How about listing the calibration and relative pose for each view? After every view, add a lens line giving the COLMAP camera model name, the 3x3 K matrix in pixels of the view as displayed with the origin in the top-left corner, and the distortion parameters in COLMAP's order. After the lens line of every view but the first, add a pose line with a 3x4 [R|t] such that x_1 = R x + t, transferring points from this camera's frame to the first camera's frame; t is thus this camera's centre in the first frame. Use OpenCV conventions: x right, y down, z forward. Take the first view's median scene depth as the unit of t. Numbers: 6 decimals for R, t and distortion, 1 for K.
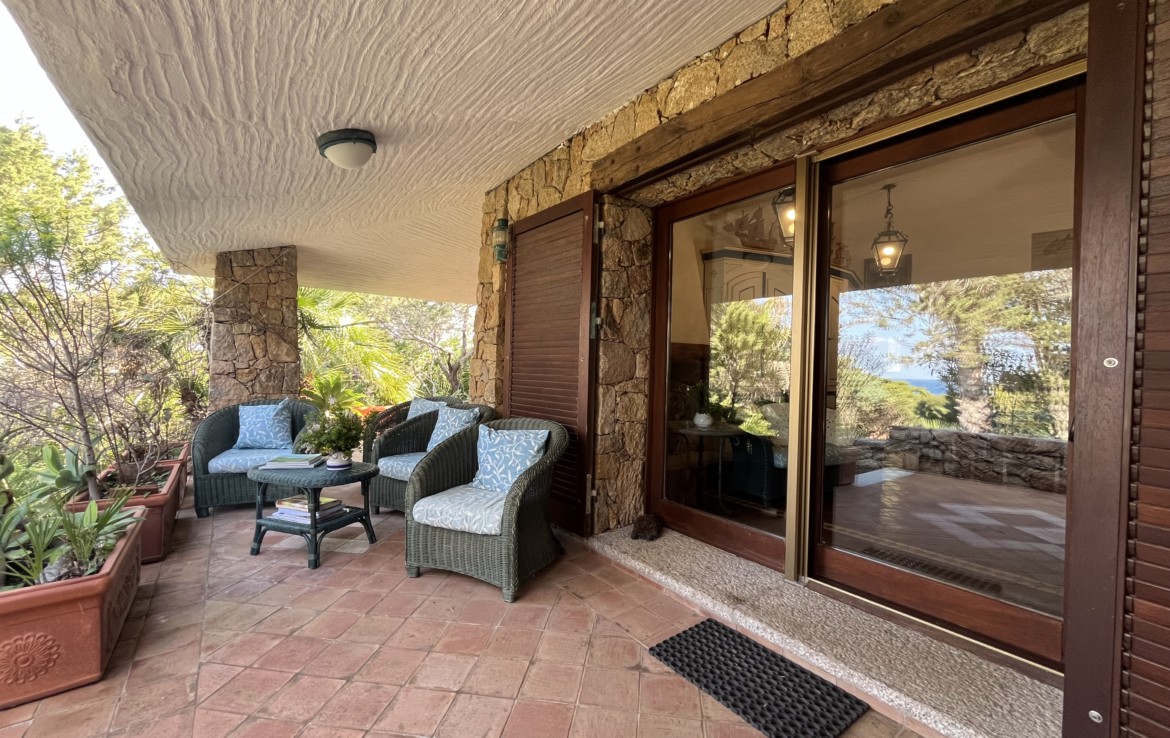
lens RADIAL K [[477.0, 0, 583.6], [0, 477.0, 367.6], [0, 0, 1]] dist [-0.002718, -0.000269]
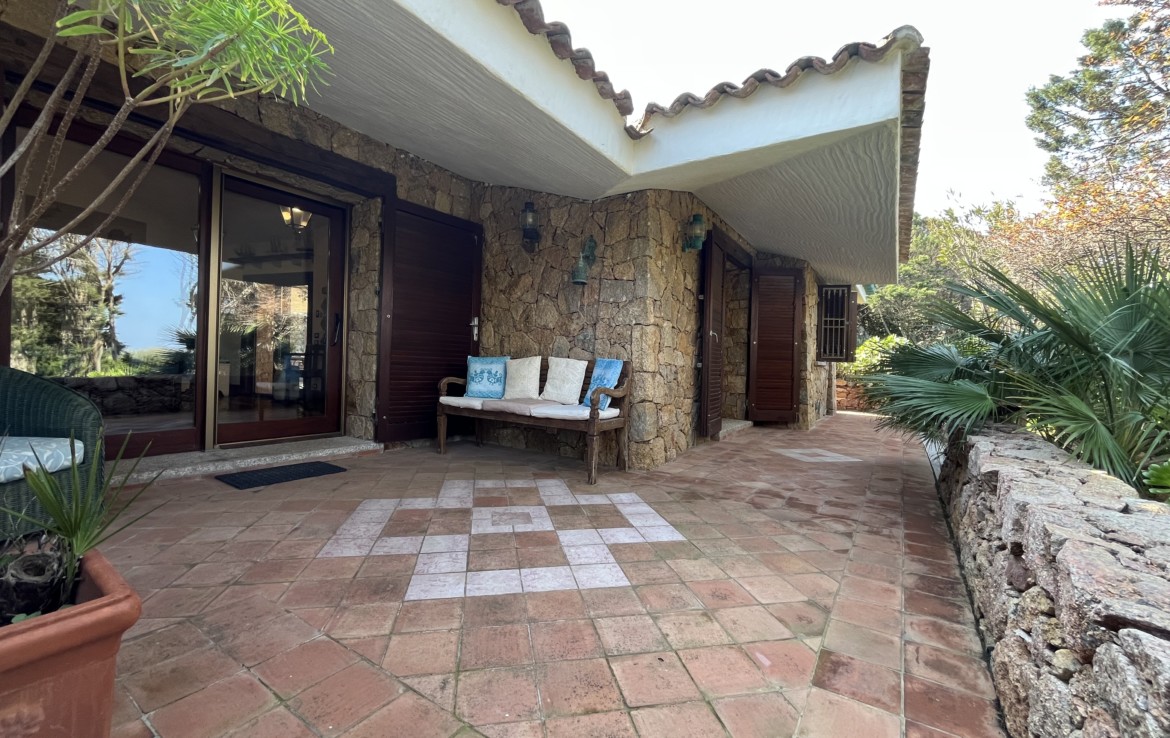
lens RADIAL K [[477.0, 0, 583.6], [0, 477.0, 367.6], [0, 0, 1]] dist [-0.002718, -0.000269]
pose [[-0.338569, -0.035126, 0.940286, -1.055791], [-0.031864, 0.999158, 0.025852, 0.090417], [-0.940402, -0.021208, -0.339403, 0.324174]]
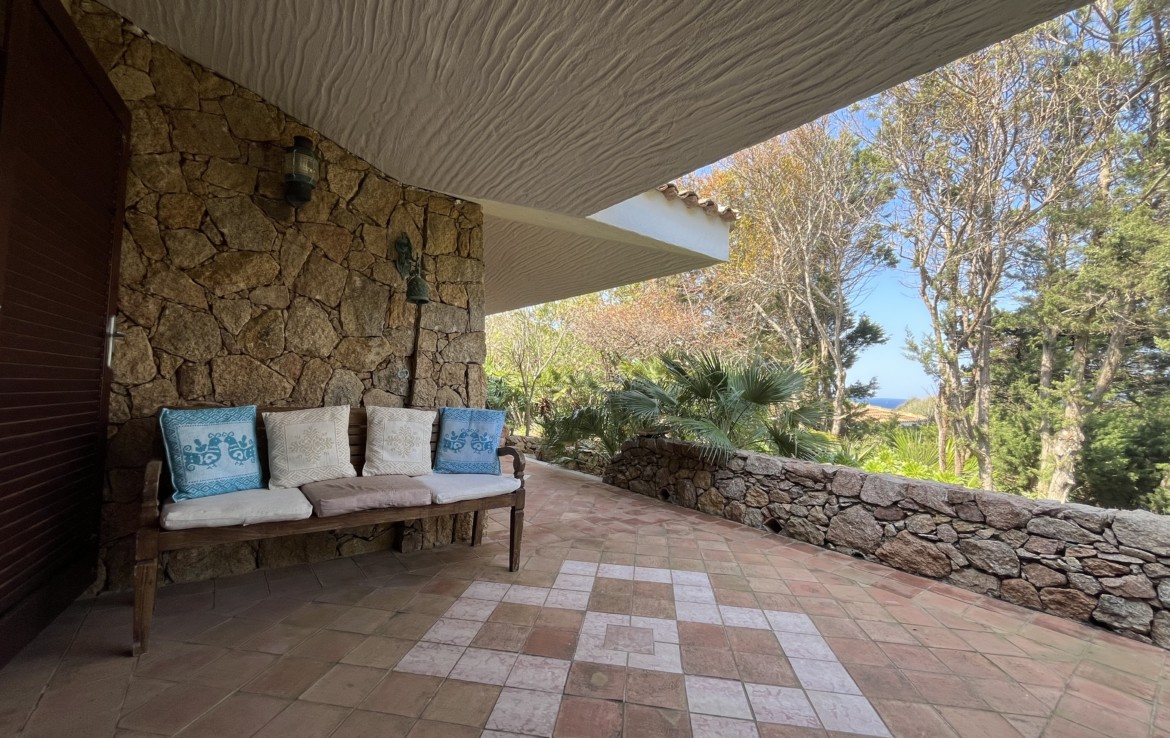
lens RADIAL K [[477.0, 0, 583.6], [0, 477.0, 367.6], [0, 0, 1]] dist [-0.002718, -0.000269]
pose [[-0.998204, -0.059496, -0.006991, -0.116285], [-0.059208, 0.997596, -0.036017, 0.035453], [0.009117, -0.035538, -0.999327, 0.834651]]
